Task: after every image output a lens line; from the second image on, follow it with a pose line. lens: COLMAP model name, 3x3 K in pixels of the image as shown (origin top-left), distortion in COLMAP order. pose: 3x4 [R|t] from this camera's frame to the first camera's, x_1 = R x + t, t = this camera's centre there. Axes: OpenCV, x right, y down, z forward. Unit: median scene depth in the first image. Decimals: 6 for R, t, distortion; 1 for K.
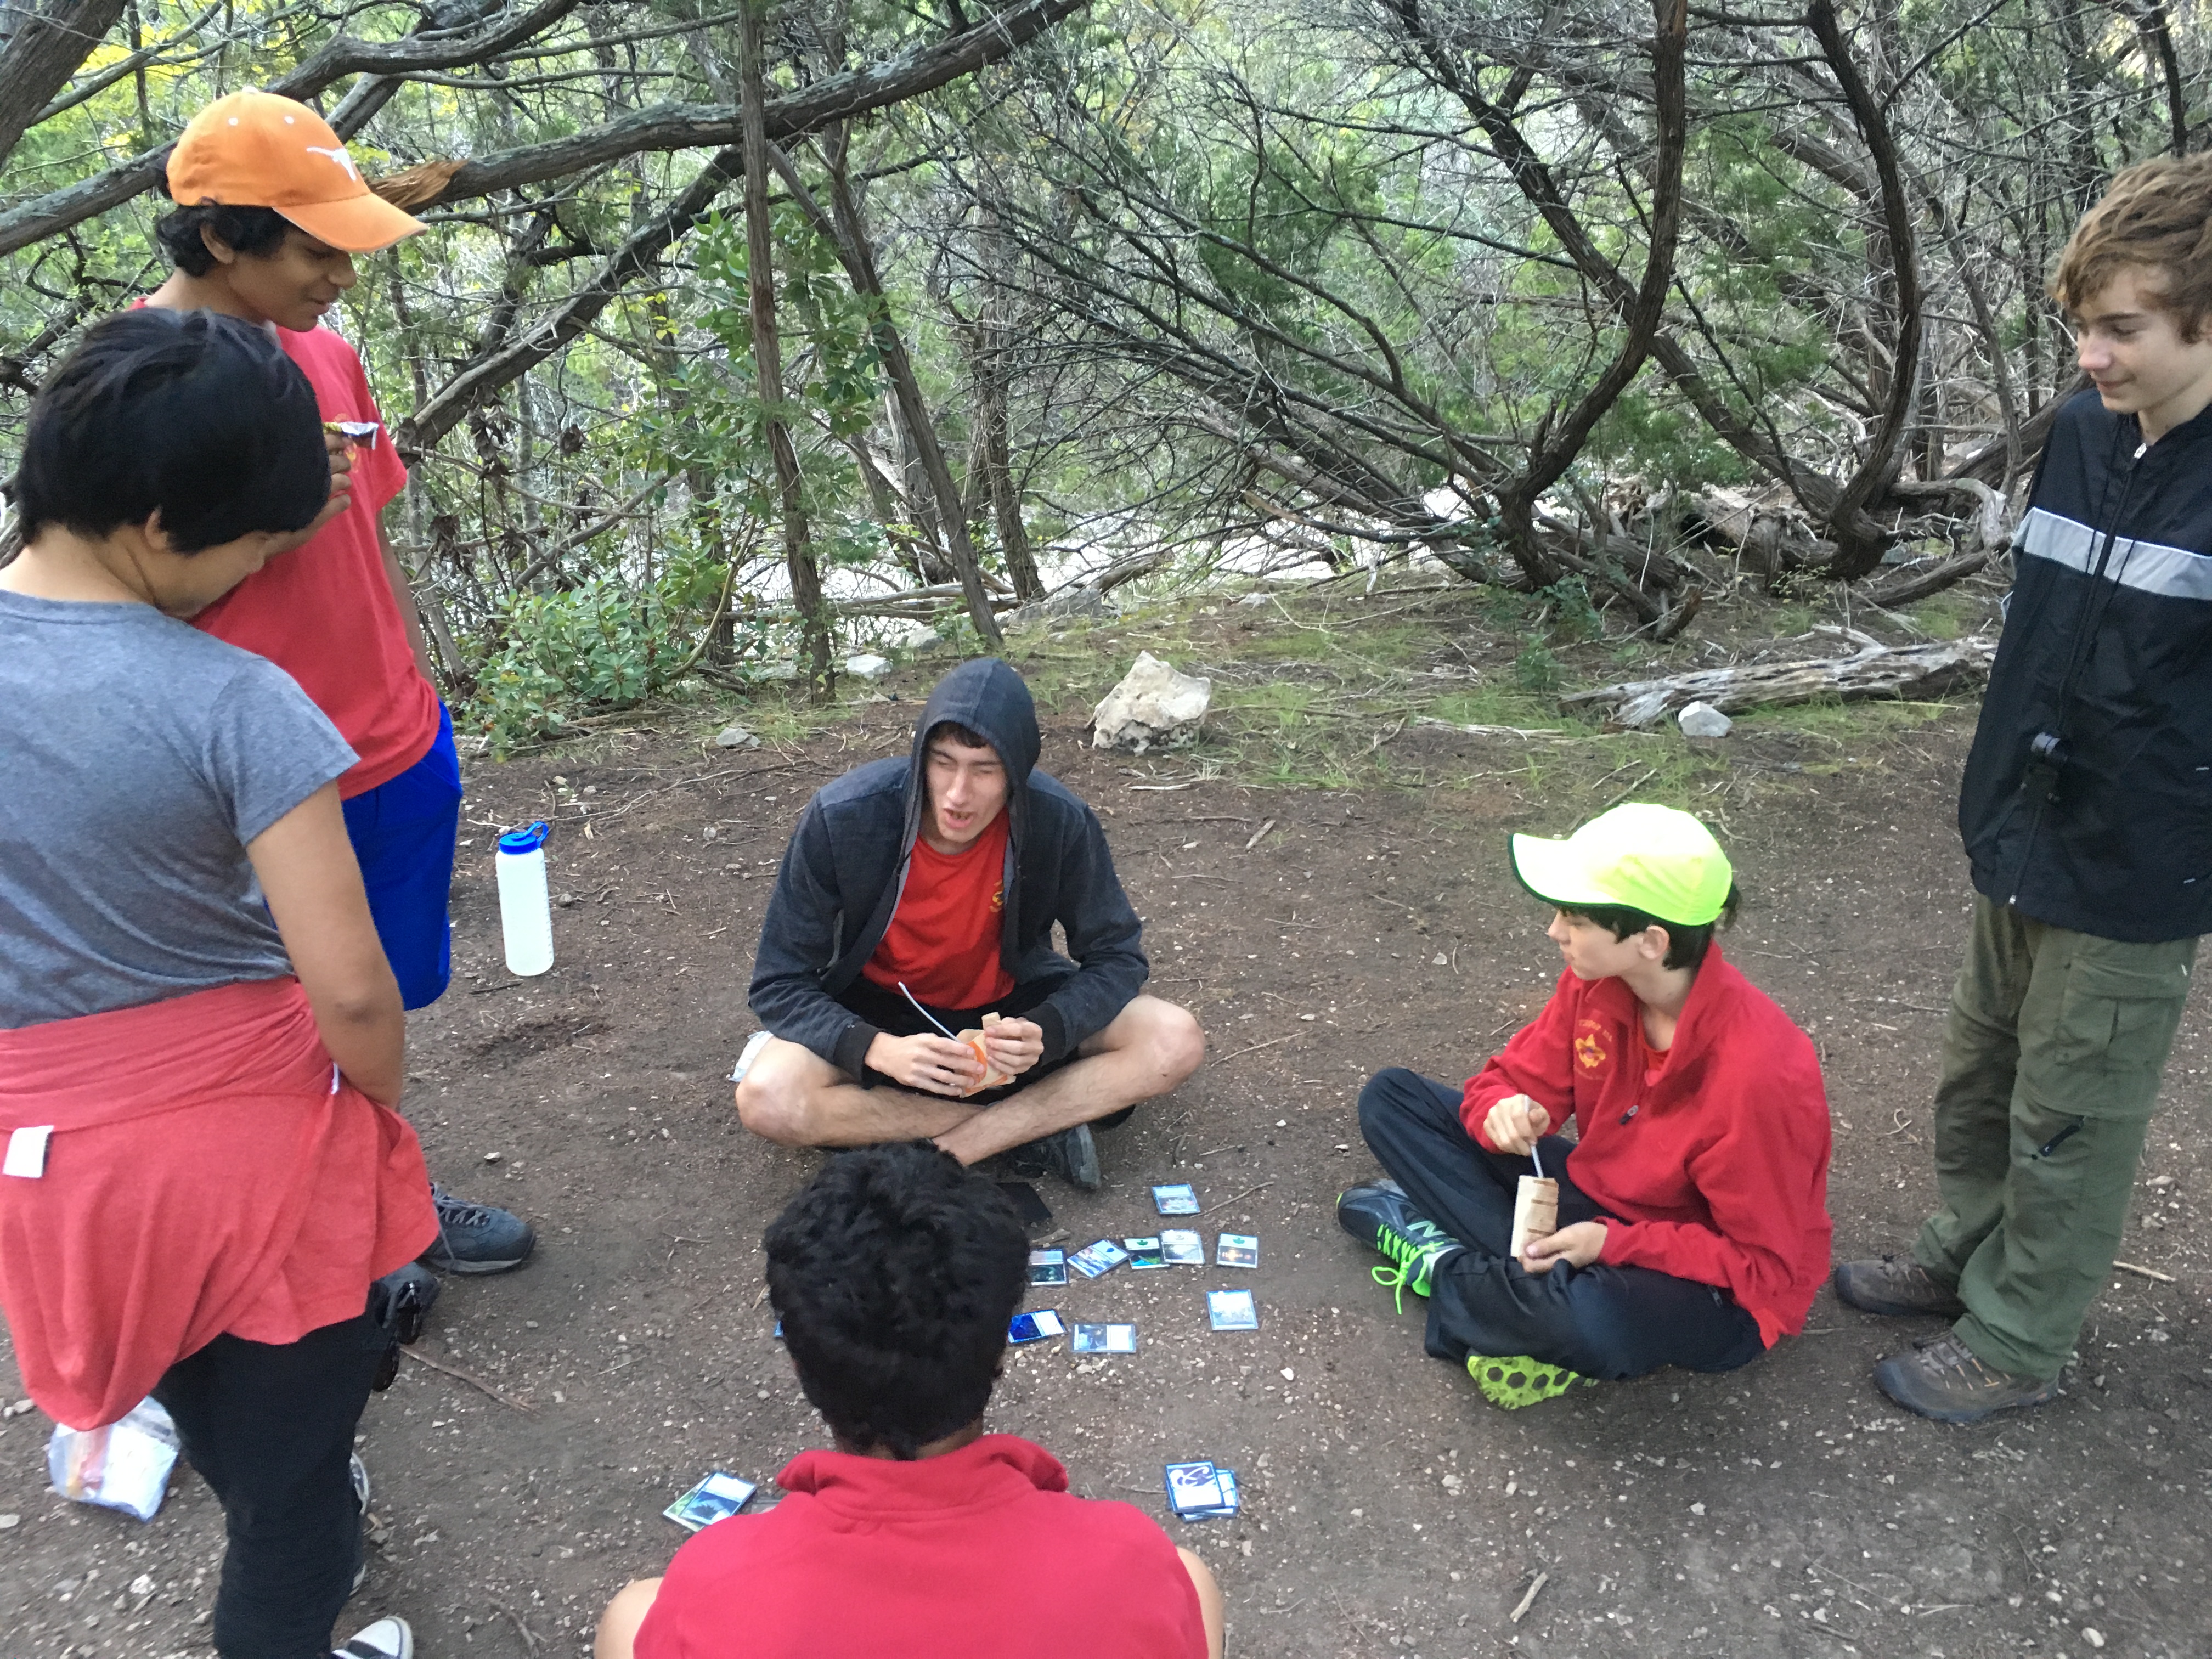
lens RADIAL K [[1896.7, 0, 1104.2], [0, 1896.7, 843.1], [0, 0, 1]] dist [0.085984, -0.115239]
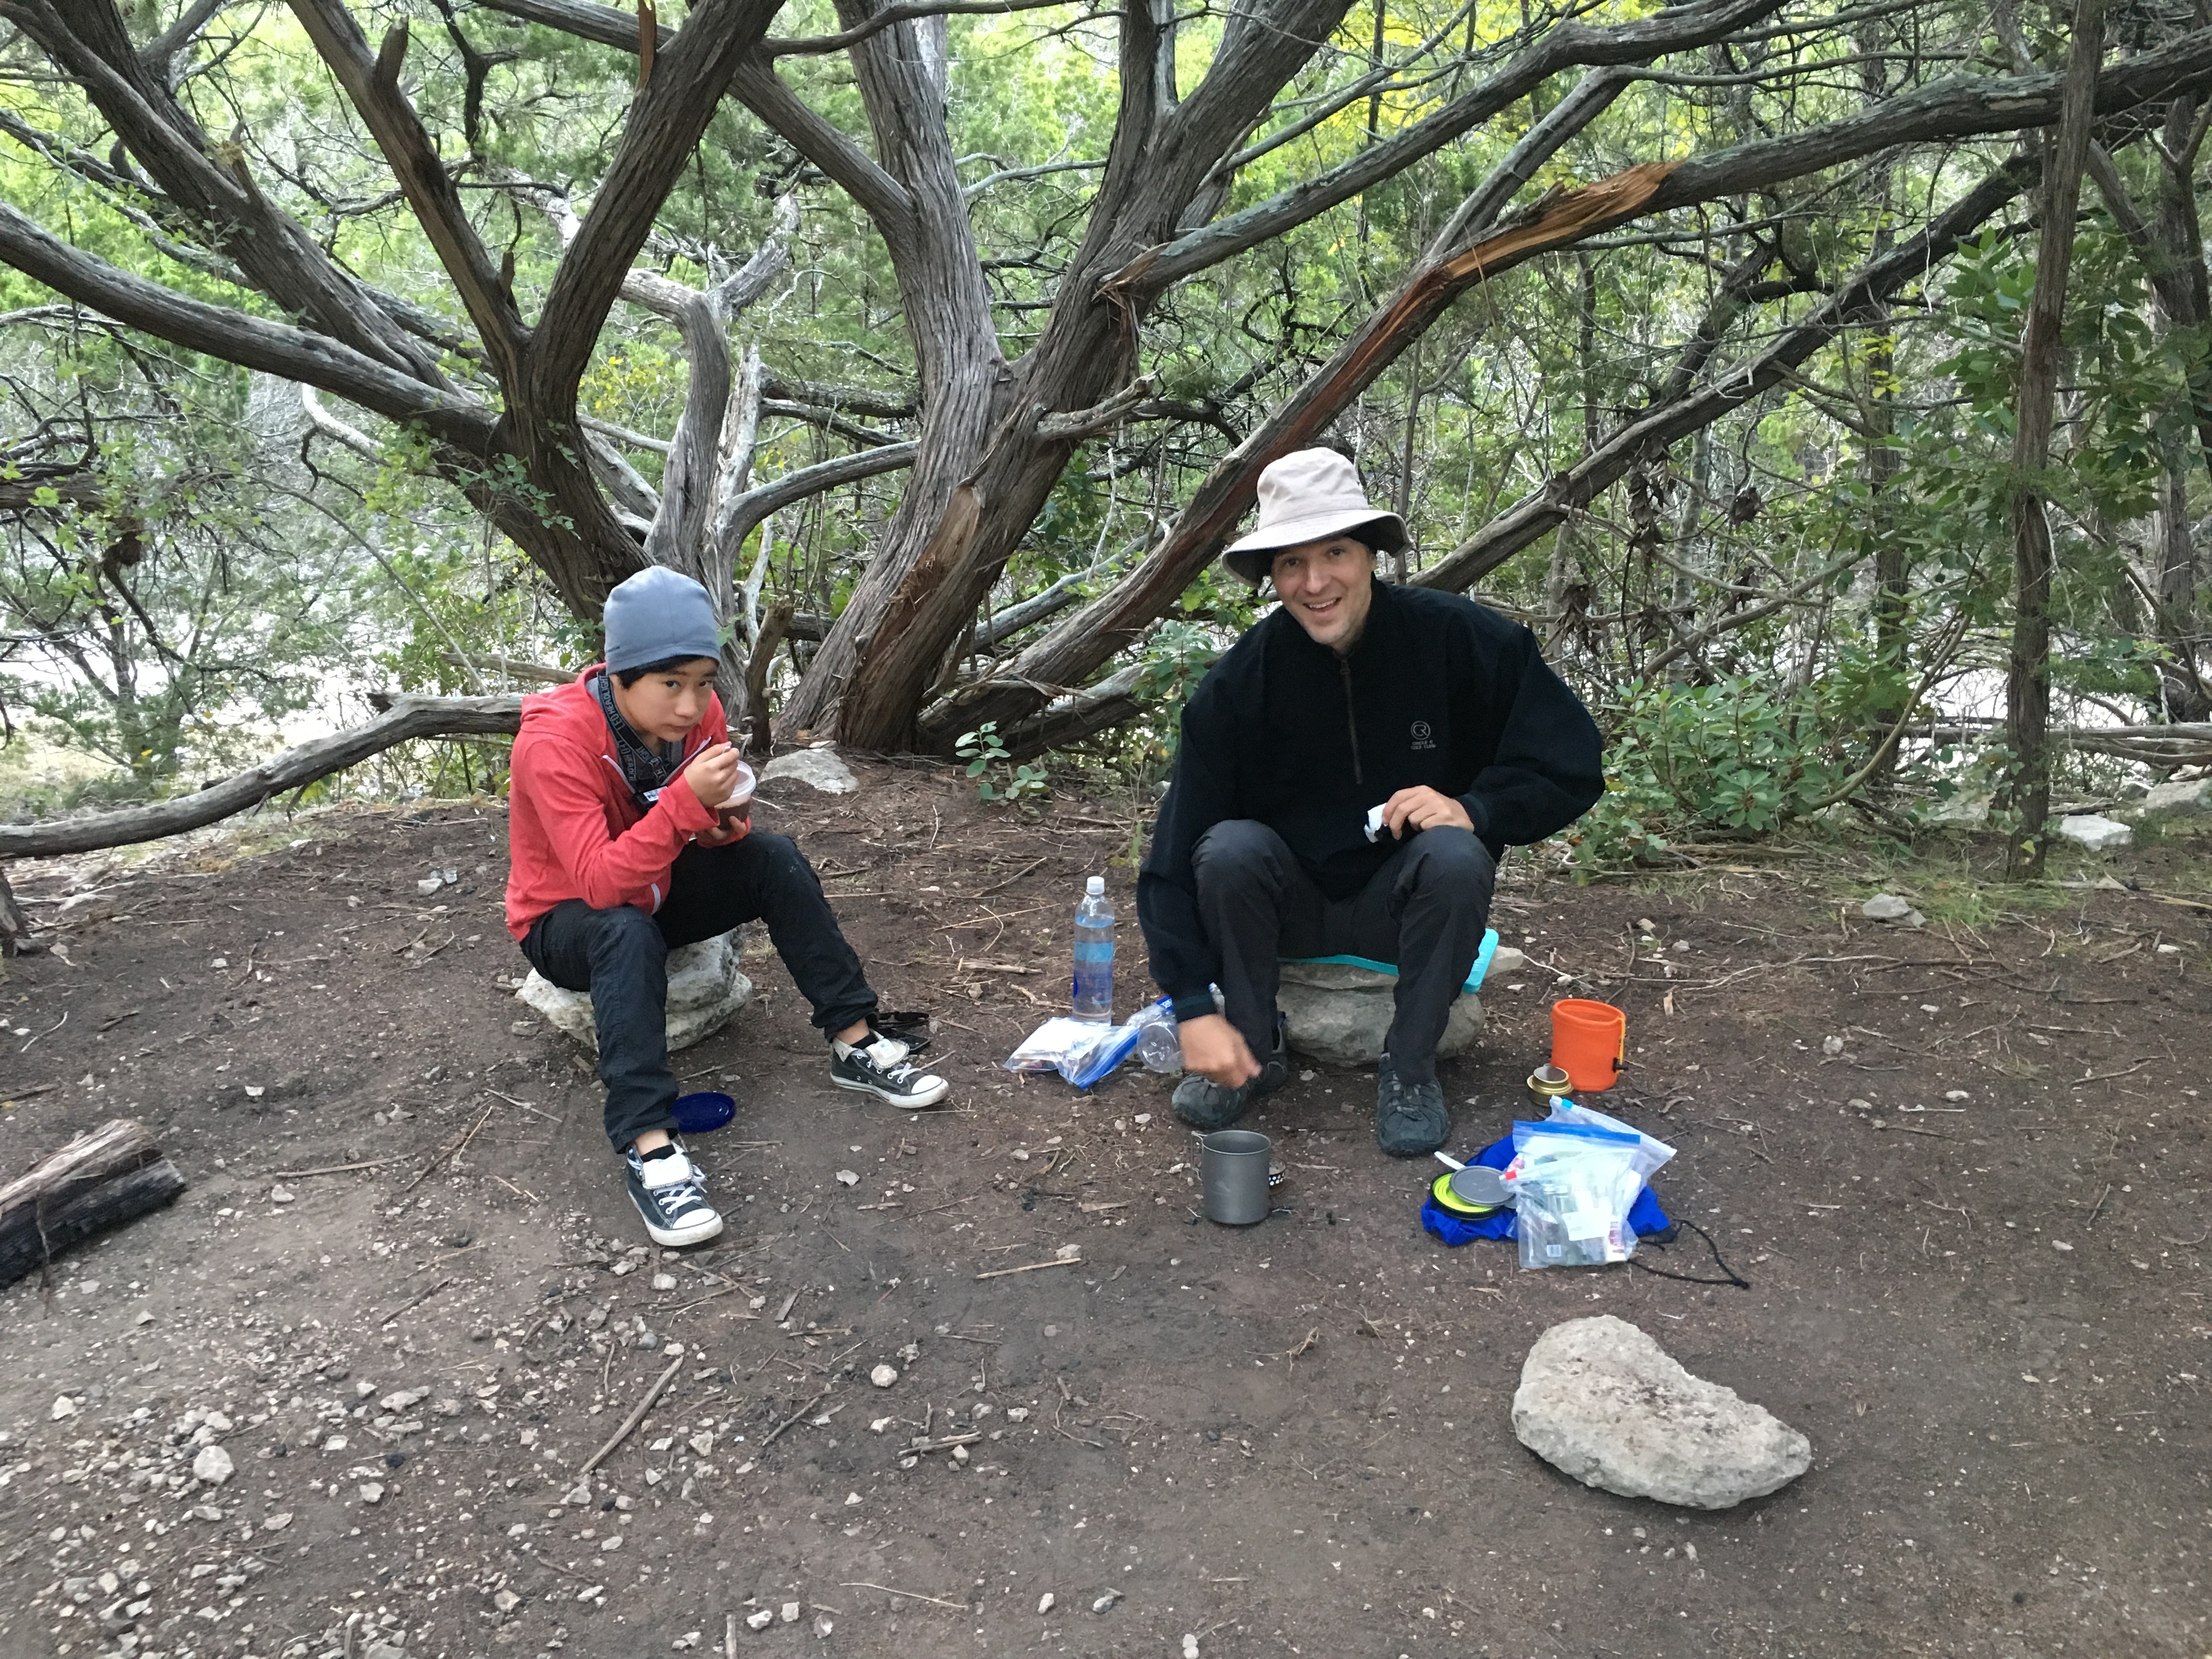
lens RADIAL K [[1896.7, 0, 1106.3], [0, 1896.7, 833.5], [0, 0, 1]] dist [0.085984, -0.115239]
pose [[0.831241, 0.159710, -0.532476, -0.044302], [-0.182139, 0.983216, 0.010569, -0.029902], [0.525227, 0.088199, 0.846379, 0.165548]]
